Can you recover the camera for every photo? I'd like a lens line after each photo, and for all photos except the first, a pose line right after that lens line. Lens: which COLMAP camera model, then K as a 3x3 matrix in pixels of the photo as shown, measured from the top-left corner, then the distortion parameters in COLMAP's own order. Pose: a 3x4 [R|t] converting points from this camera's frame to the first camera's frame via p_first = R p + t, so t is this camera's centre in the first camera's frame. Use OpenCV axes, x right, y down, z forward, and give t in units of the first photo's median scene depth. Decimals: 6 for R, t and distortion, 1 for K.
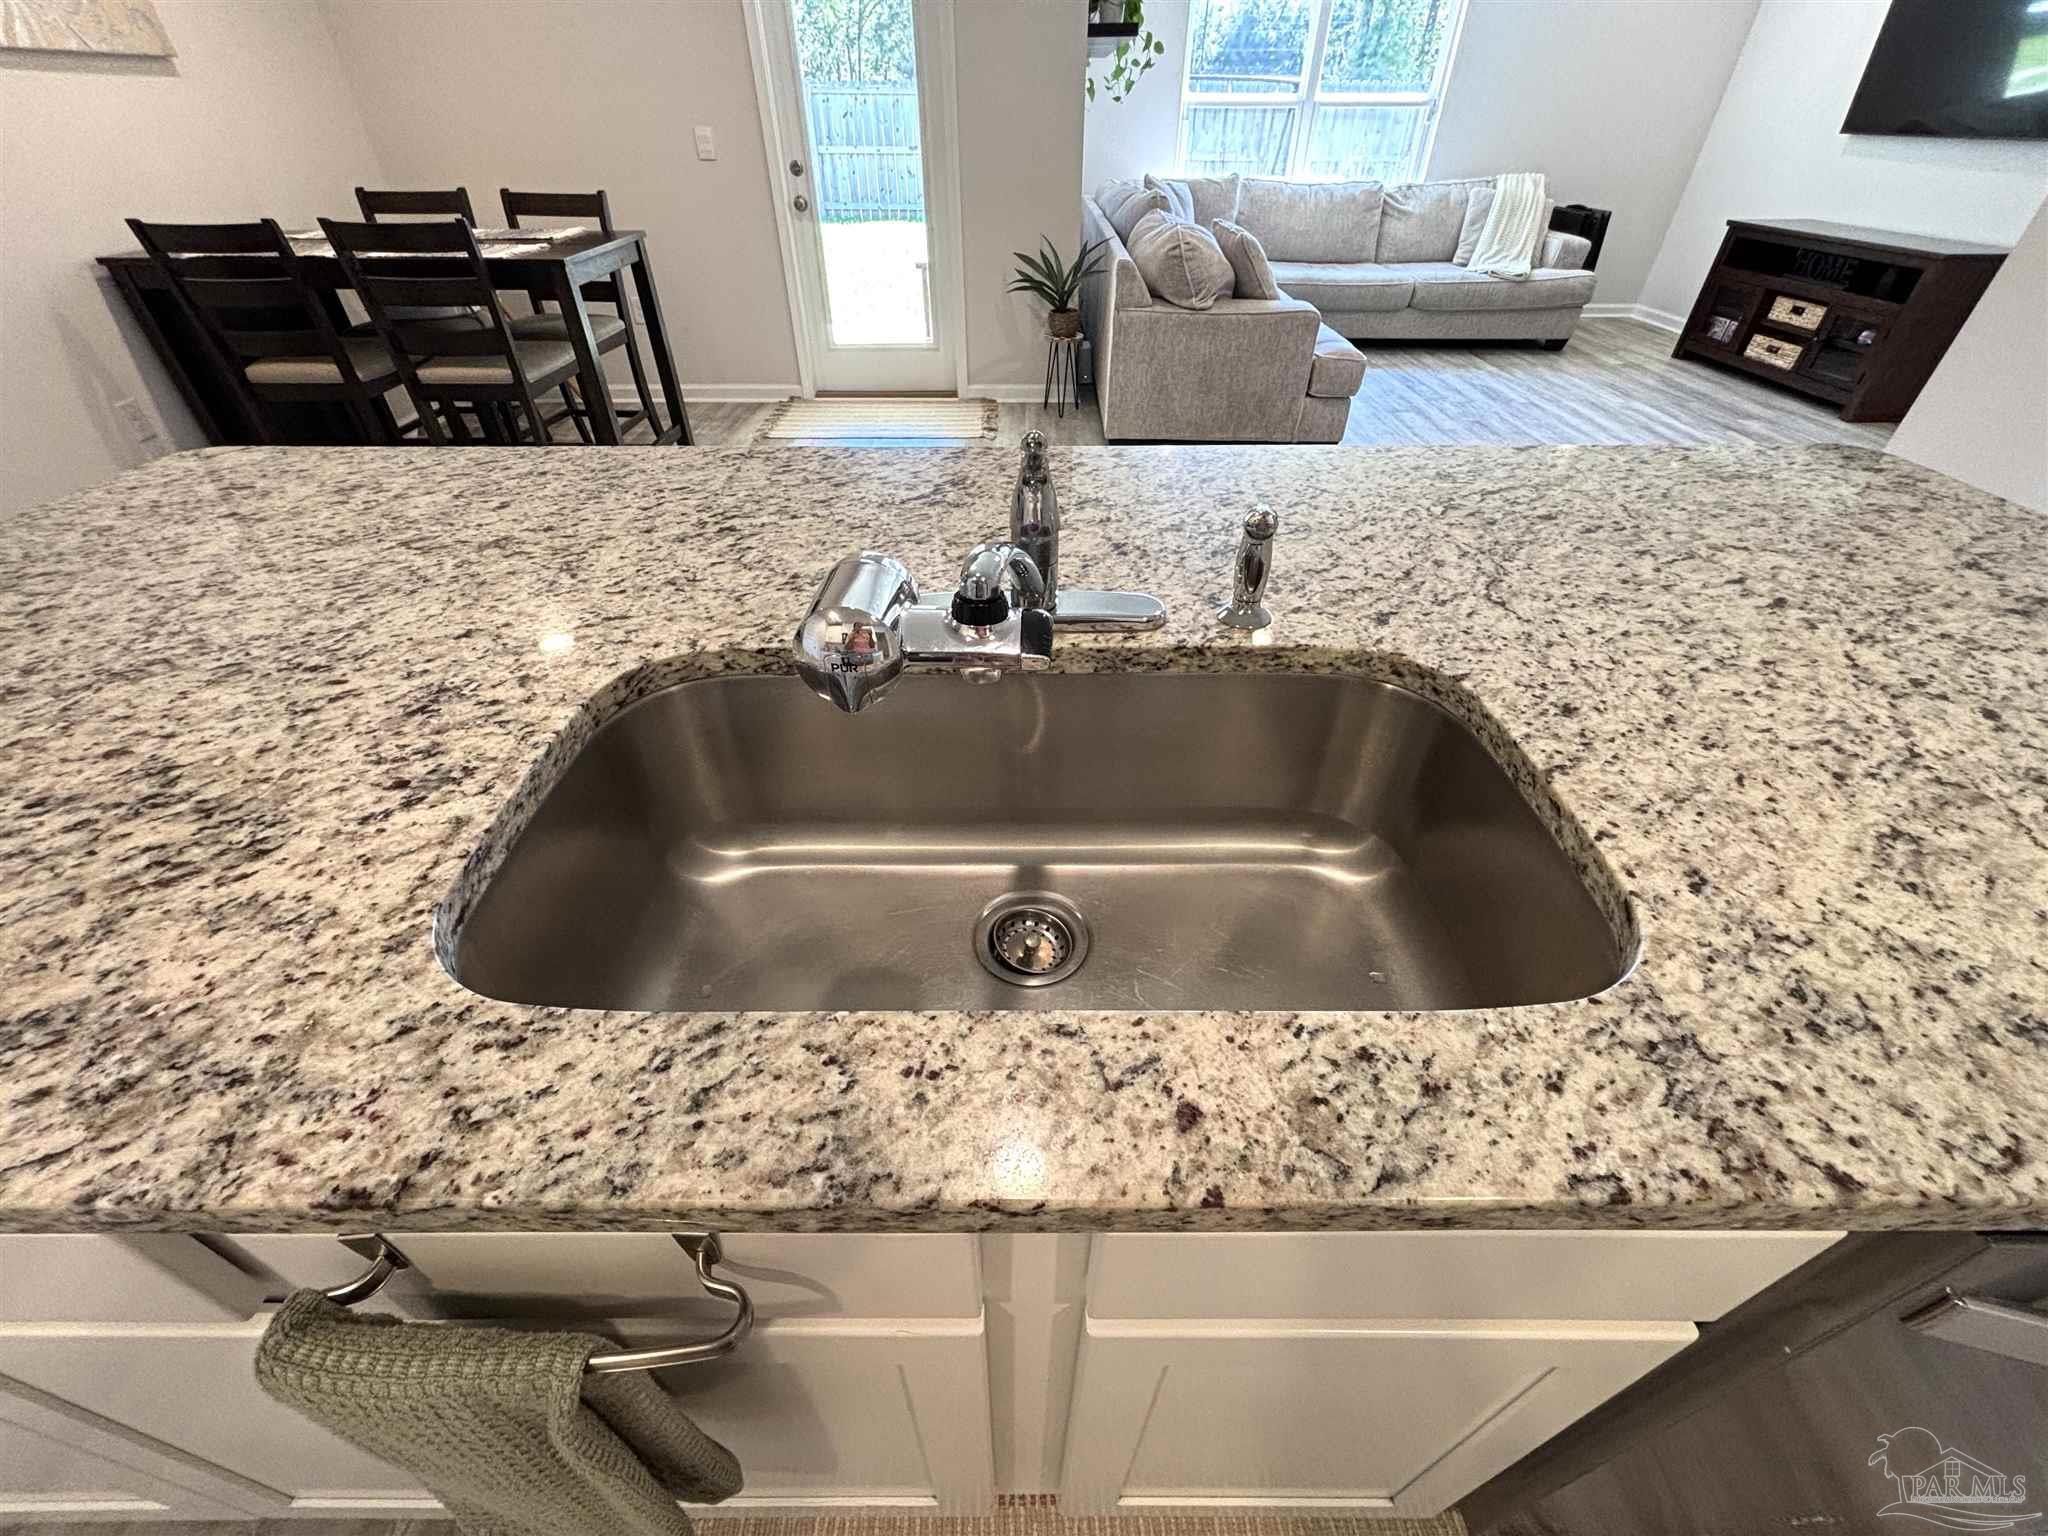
lens RADIAL K [[829.1, 0, 1021.4], [0, 829.1, 765.1], [0, 0, 1]] dist [0.012030, -0.002235]
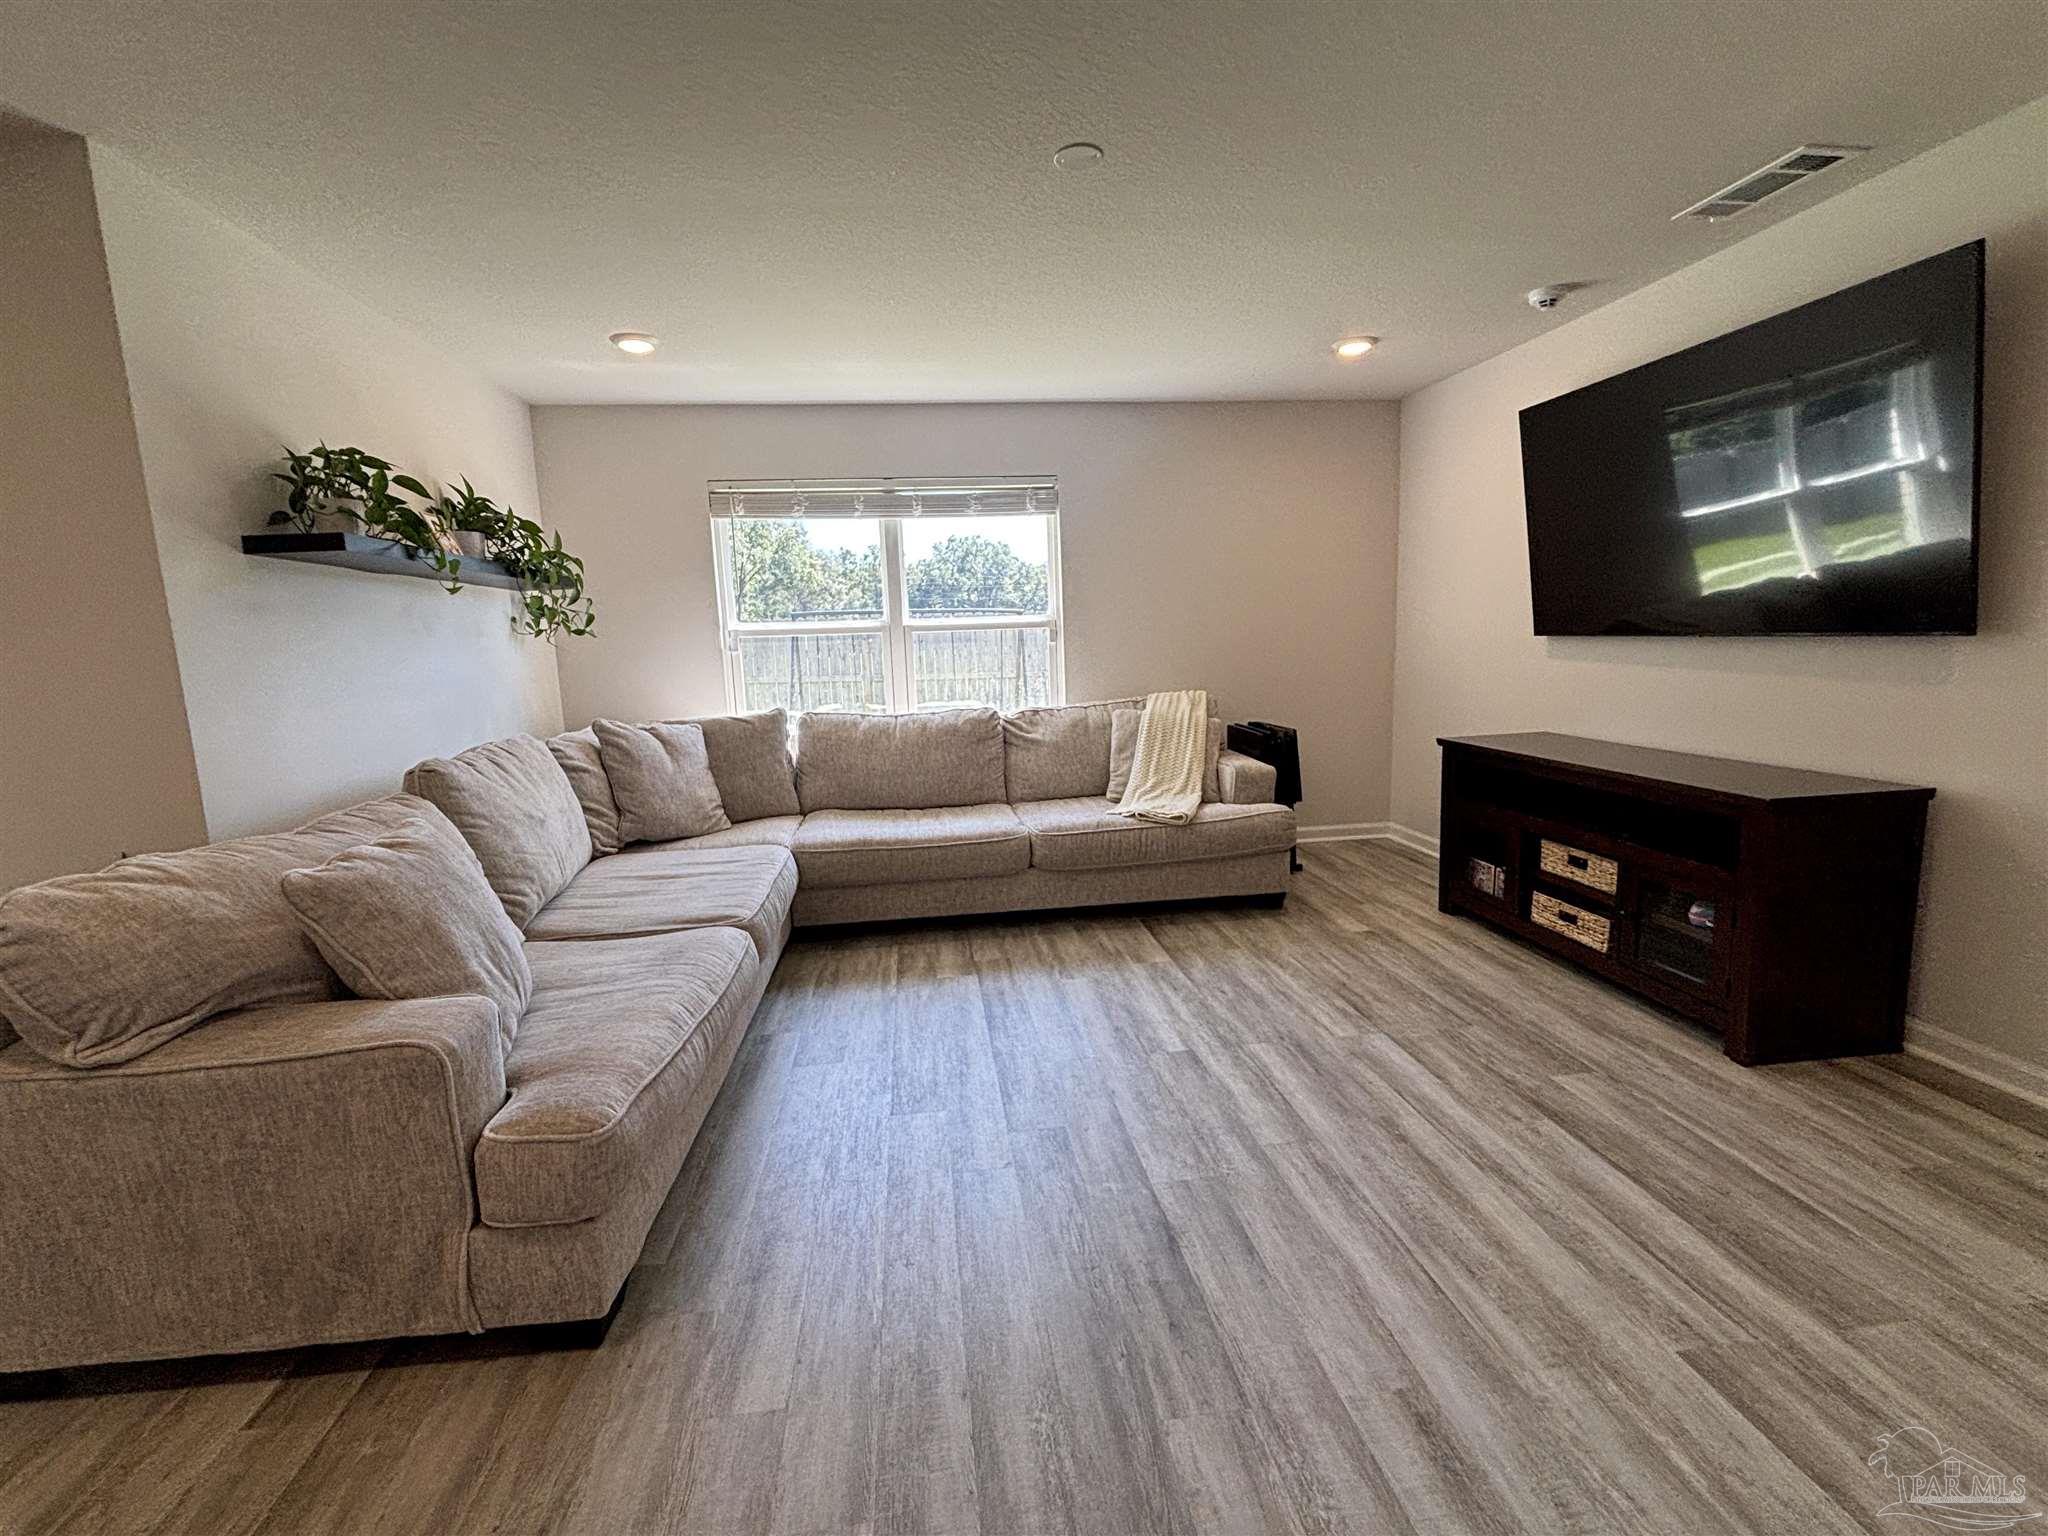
lens RADIAL K [[904.7, 0, 1015.7], [0, 904.7, 766.4], [0, 0, 1]] dist [0.004295, 0.000880]
pose [[0.993214, -0.057086, 0.101327, 0.389658], [0.100163, 0.862637, -0.495806, -0.271415], [-0.059105, 0.502591, 0.862501, 0.355011]]
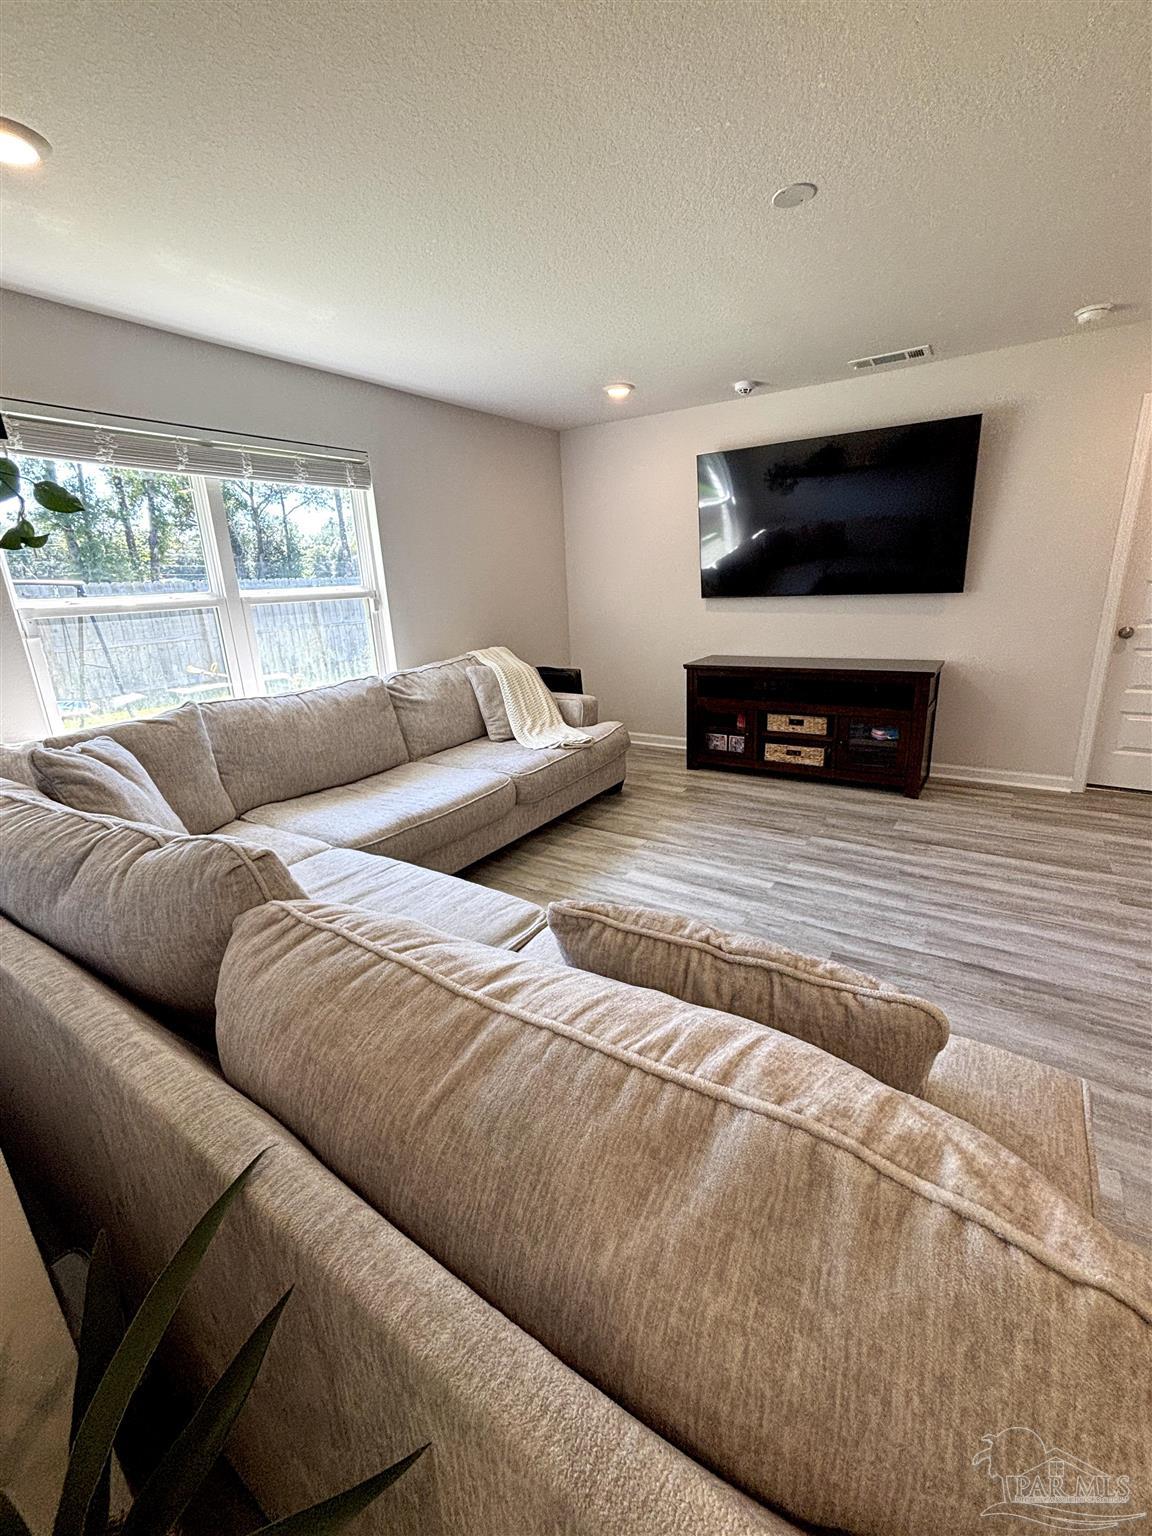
lens RADIAL K [[654.7, 0, 567.3], [0, 654.7, 771.1], [0, 0, 1]] dist [0.003773, -0.000472]
pose [[0.561059, -0.267077, 0.783507, 0.025453], [0.548204, 0.829086, -0.109948, -0.488315], [-0.620230, 0.491209, 0.611579, 0.591328]]
